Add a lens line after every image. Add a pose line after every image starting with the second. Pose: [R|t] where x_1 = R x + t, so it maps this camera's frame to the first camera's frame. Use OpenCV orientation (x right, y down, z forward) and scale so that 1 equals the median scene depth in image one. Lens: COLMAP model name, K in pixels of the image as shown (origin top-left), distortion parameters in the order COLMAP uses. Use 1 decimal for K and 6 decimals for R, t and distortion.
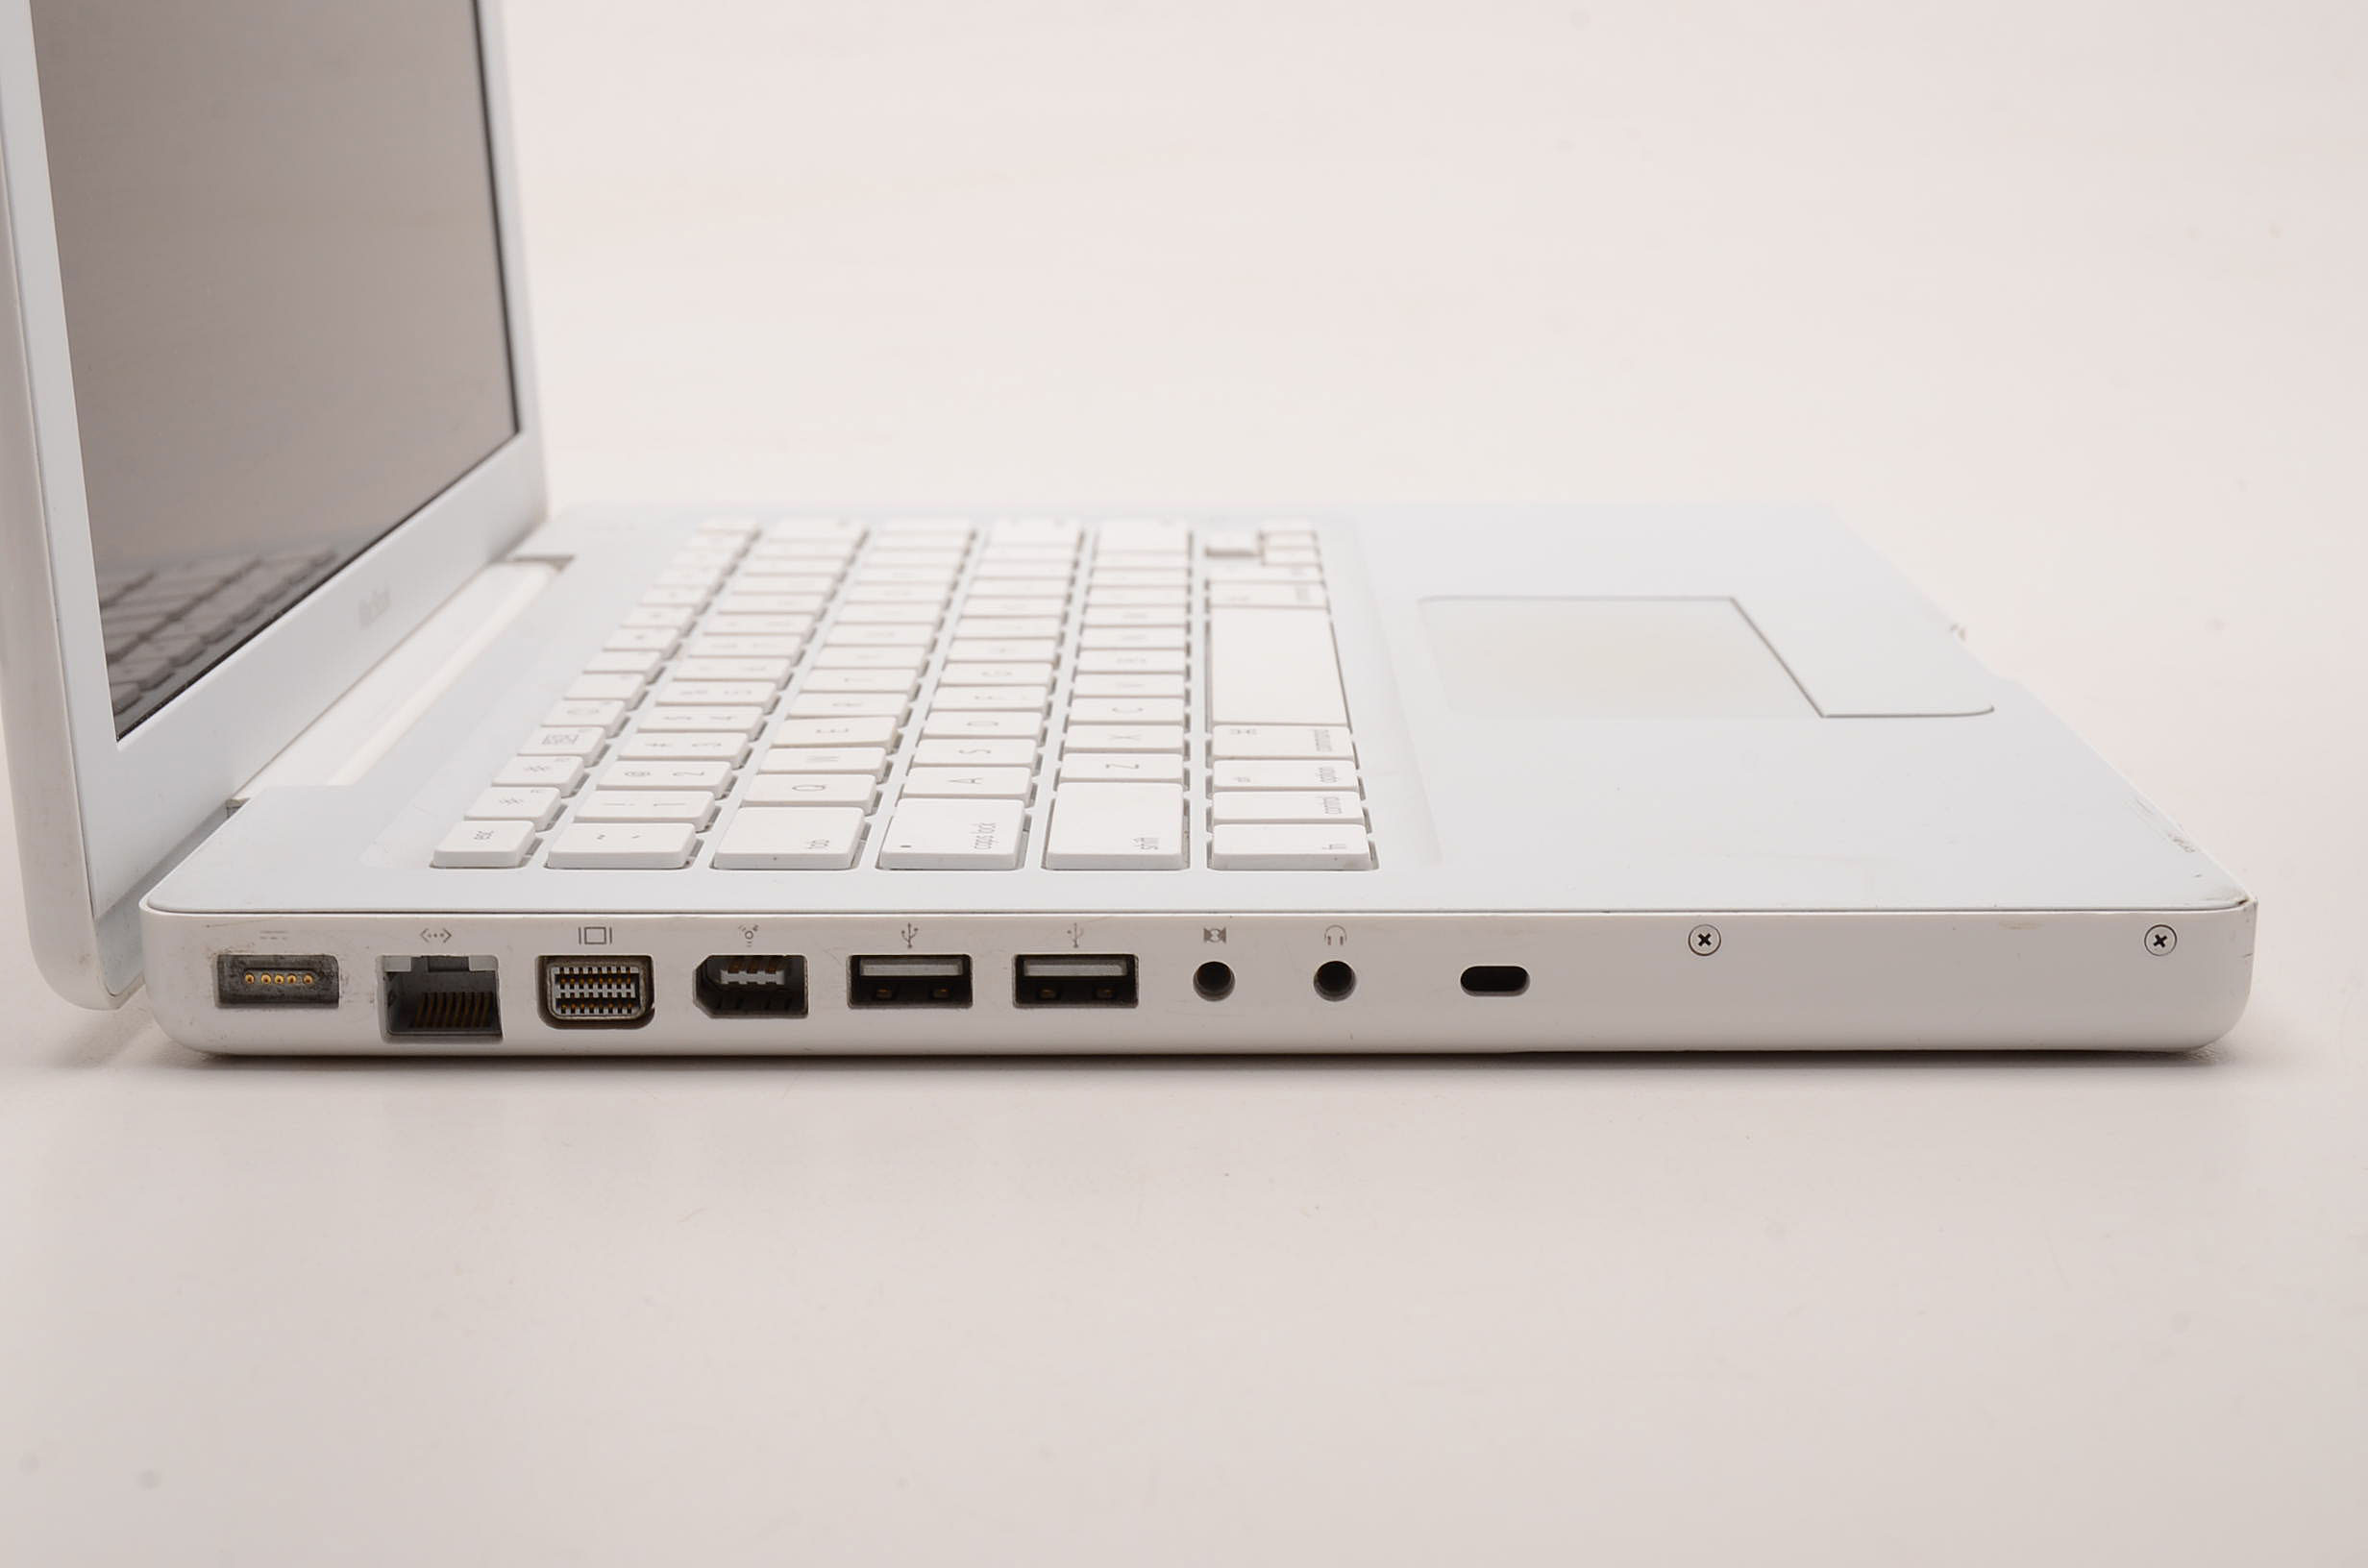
lens RADIAL K [[4475.1, 0, 1184.0], [0, 4475.1, 784.0], [0, 0, 1]] dist [-0.058141, -0.129545]
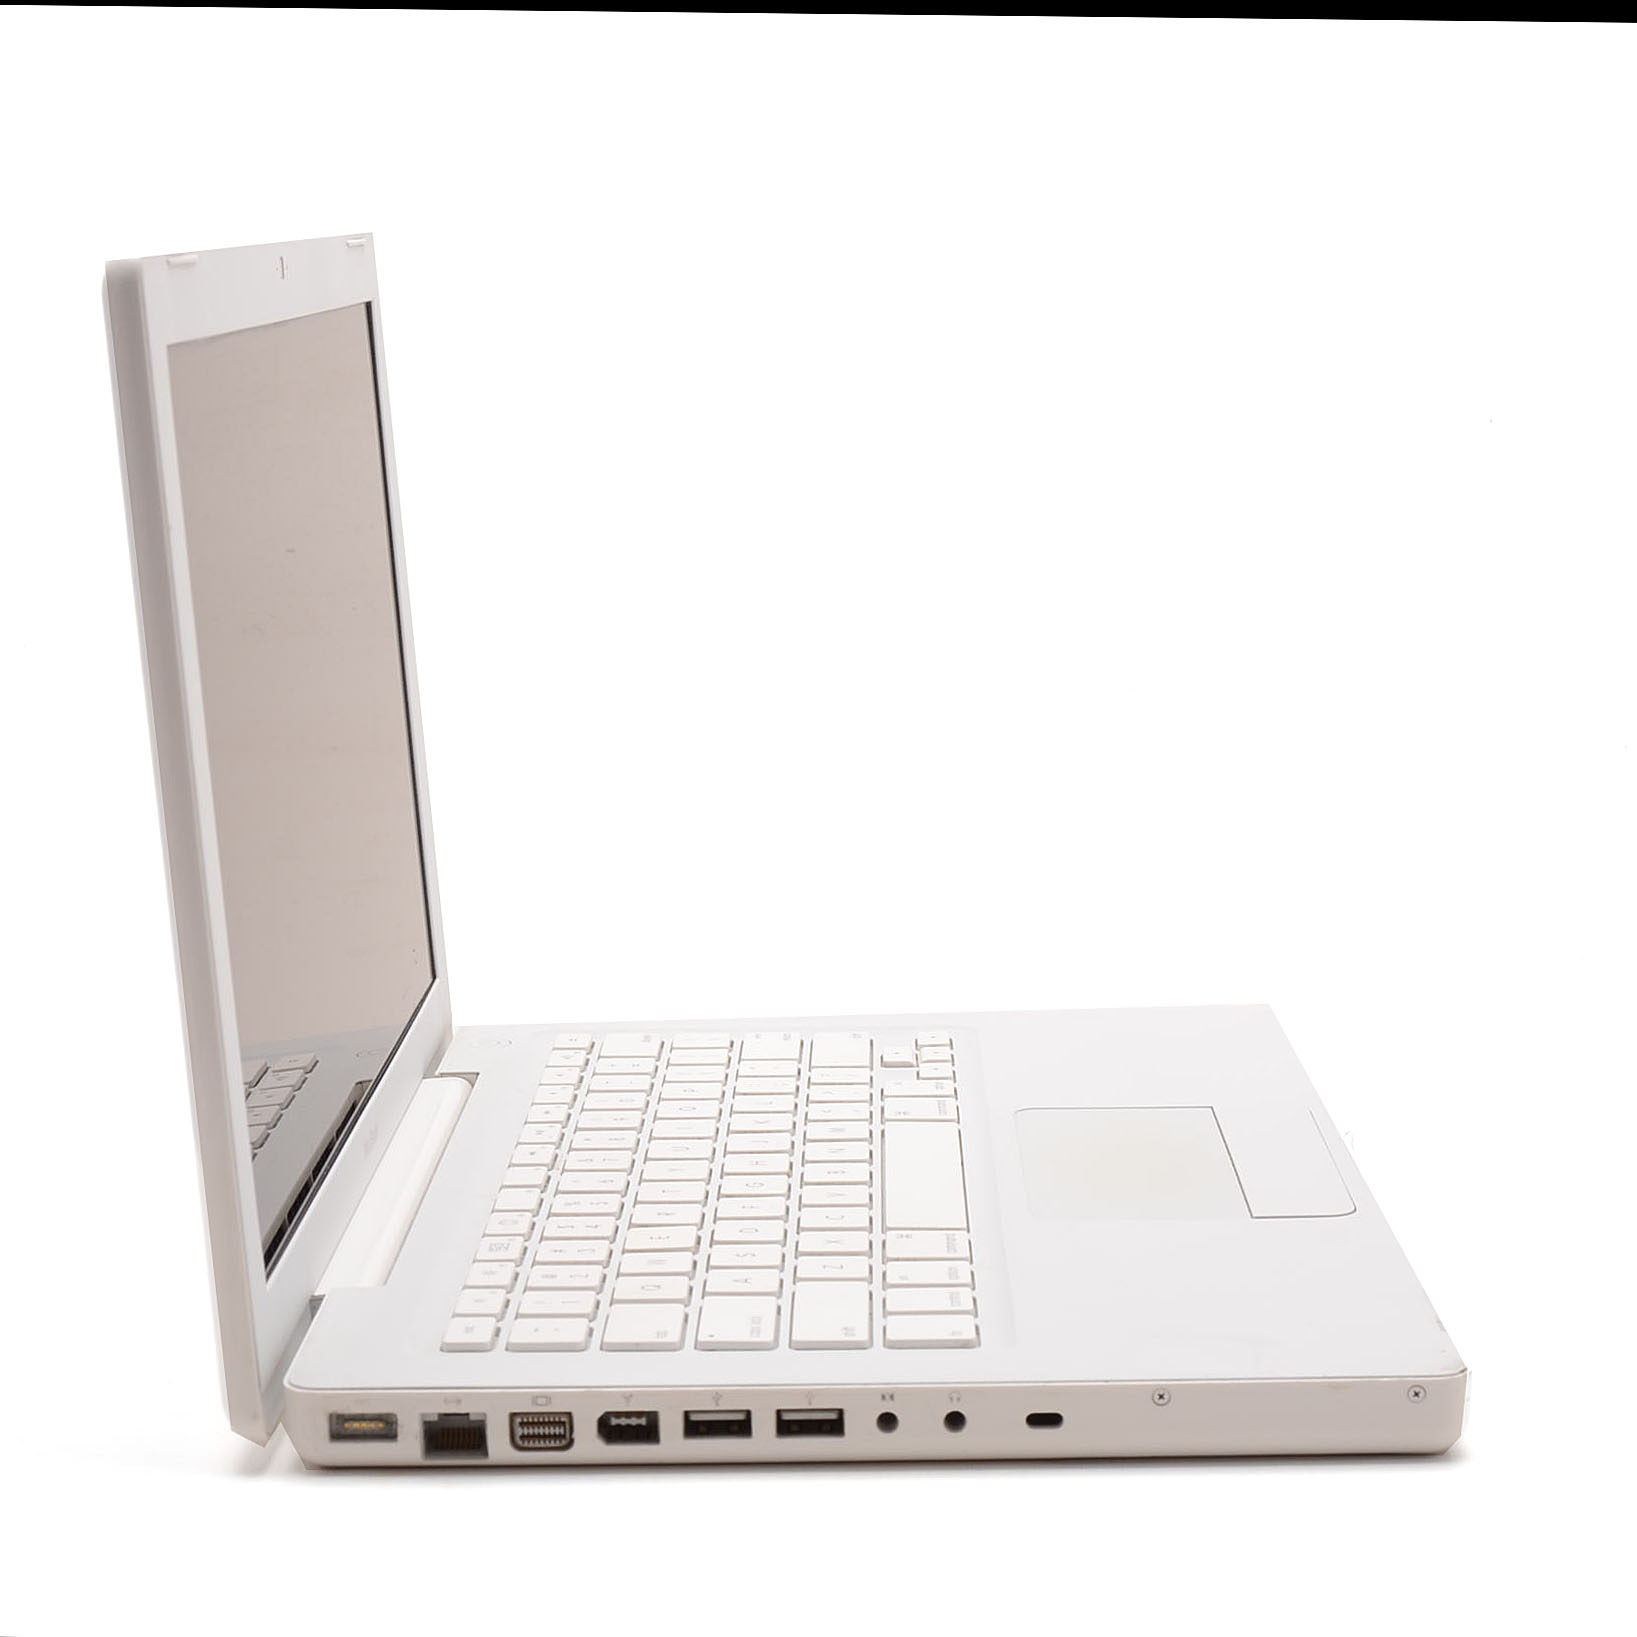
lens RADIAL K [[3888.7, 0, 818.5], [0, 3888.7, 818.5], [0, 0, 1]] dist [-0.049907, -0.631532]
pose [[0.999835, -0.012920, -0.012742, 0.002014], [0.012560, 0.999531, -0.027928, -0.152916], [0.013097, 0.027763, 0.999529, -0.553210]]
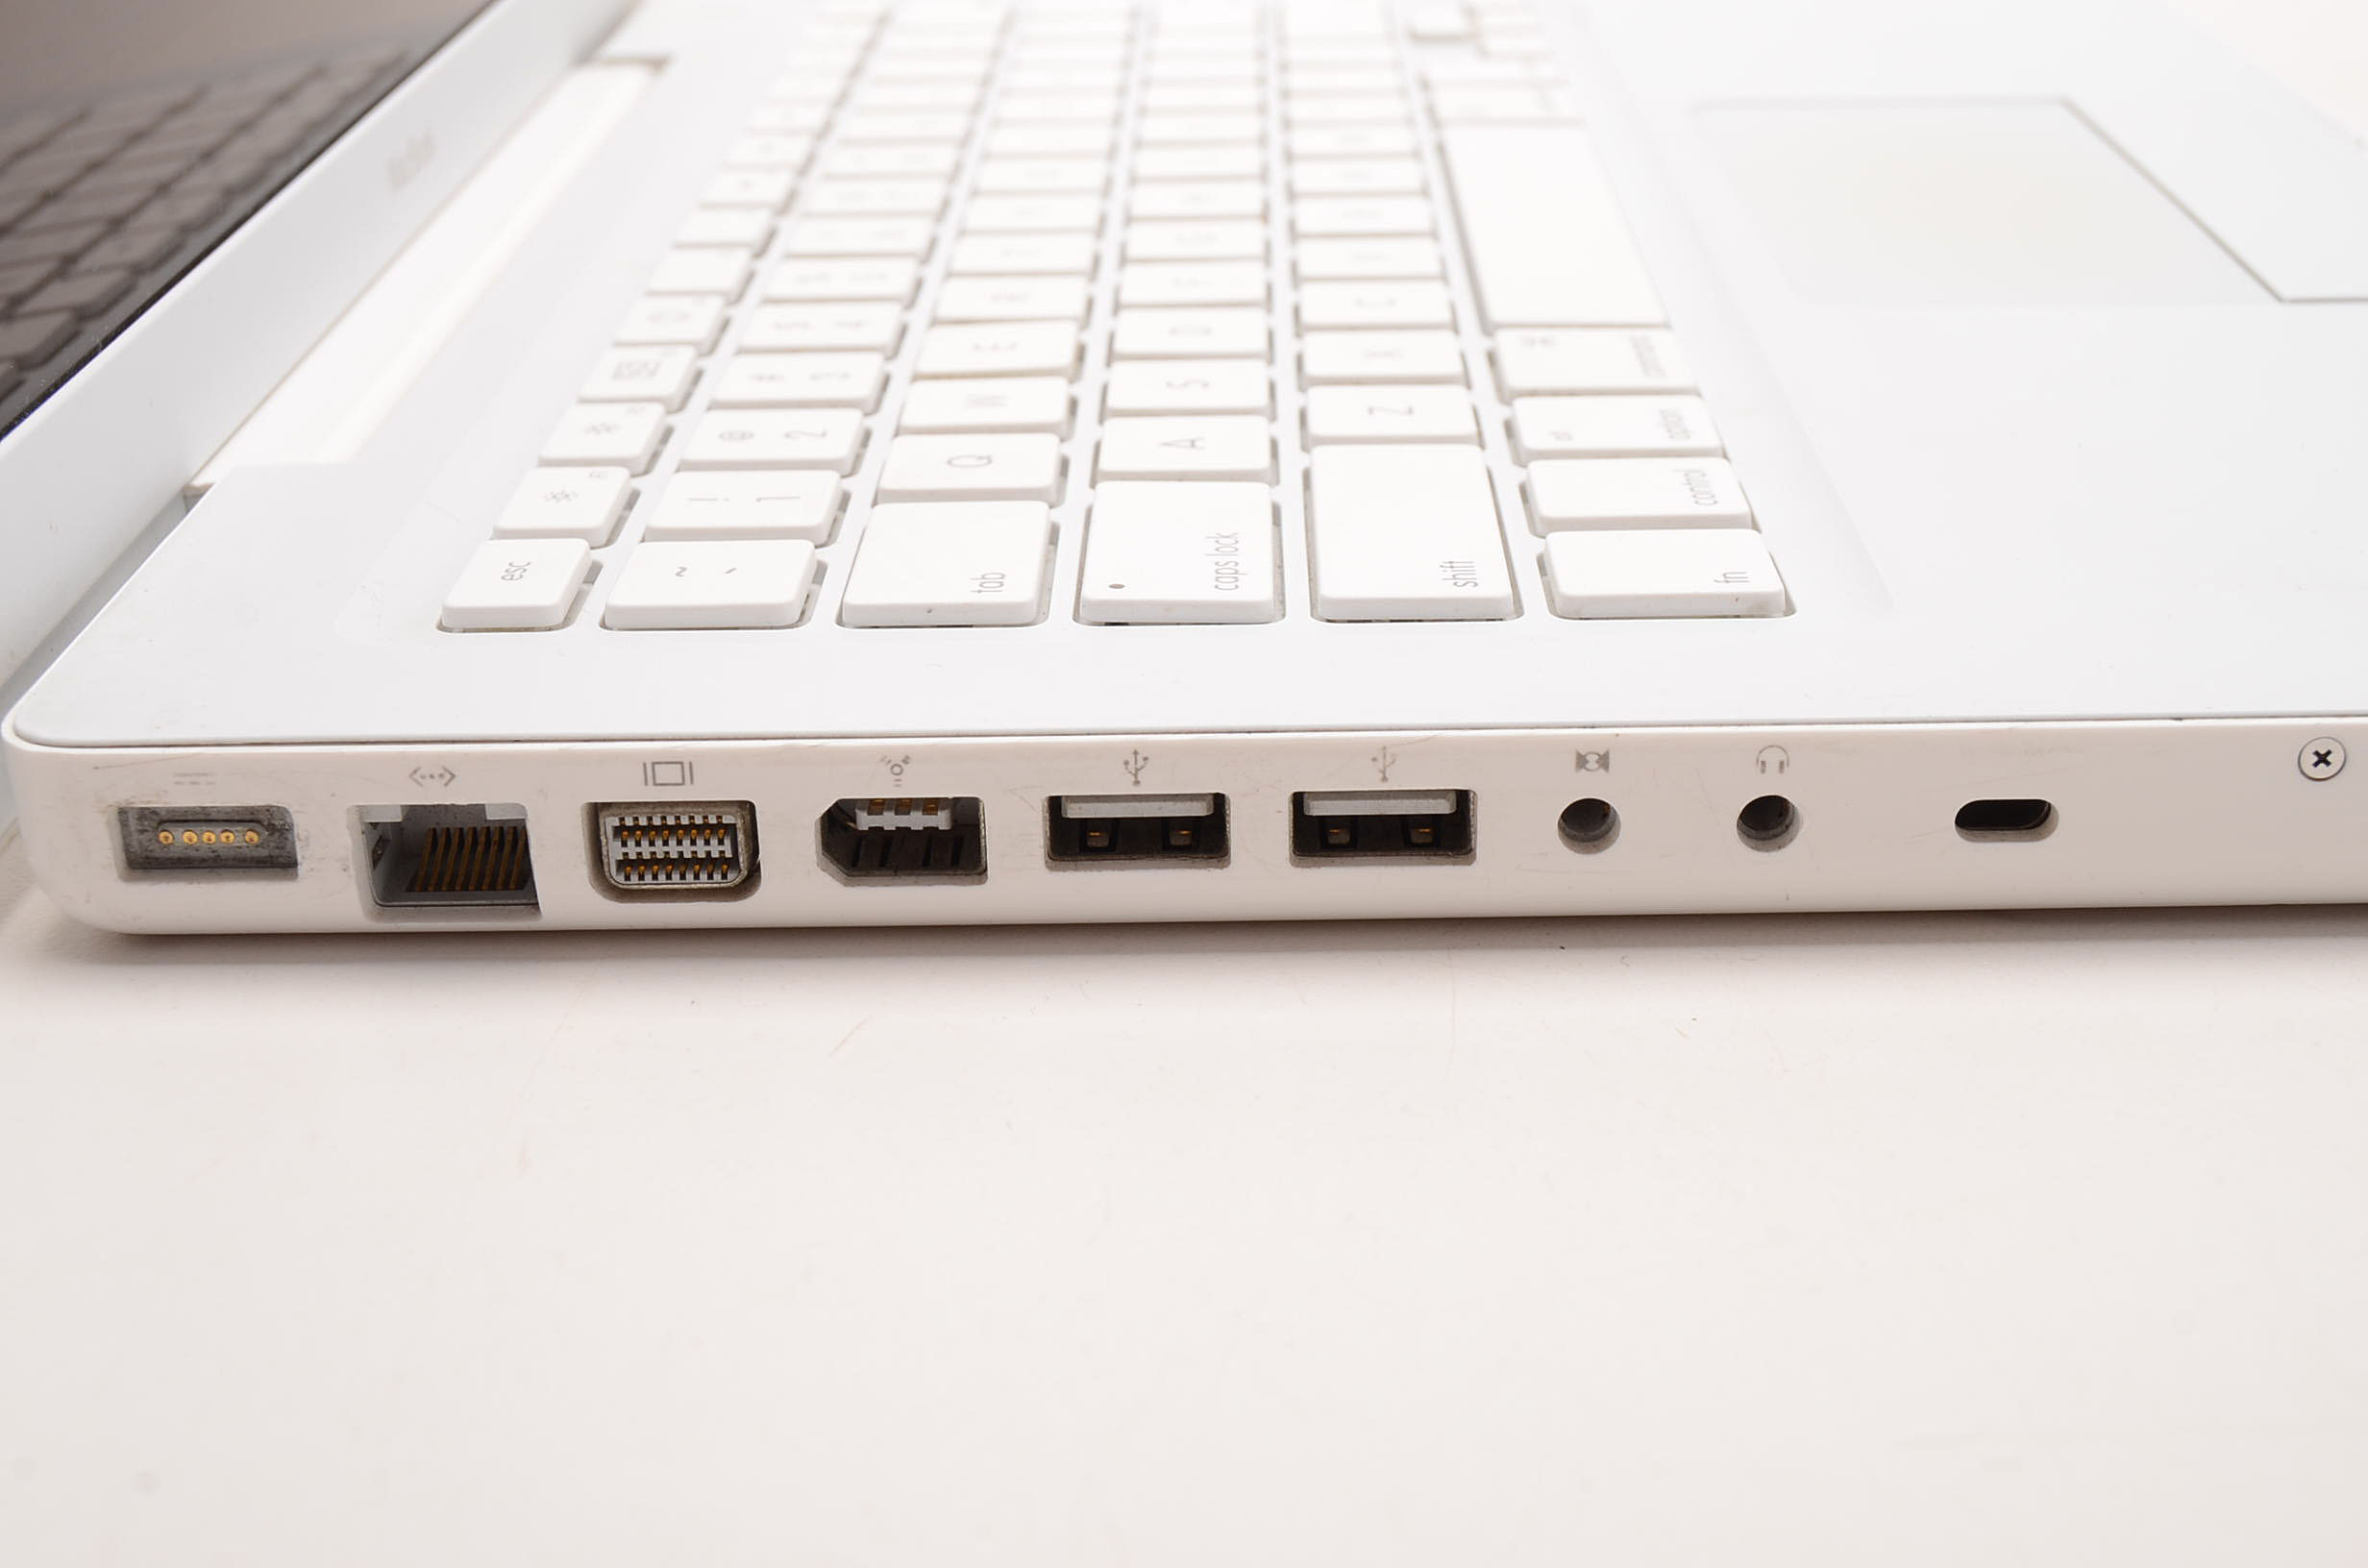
lens RADIAL K [[3556.5, 0, 1184.0], [0, 3556.5, 784.0], [0, 0, 1]] dist [-0.053591, -0.035839]
pose [[0.999768, -0.013951, -0.016436, -0.044955], [0.016855, 0.981158, 0.192469, -0.065473], [0.013442, -0.192702, 0.981165, 0.472035]]
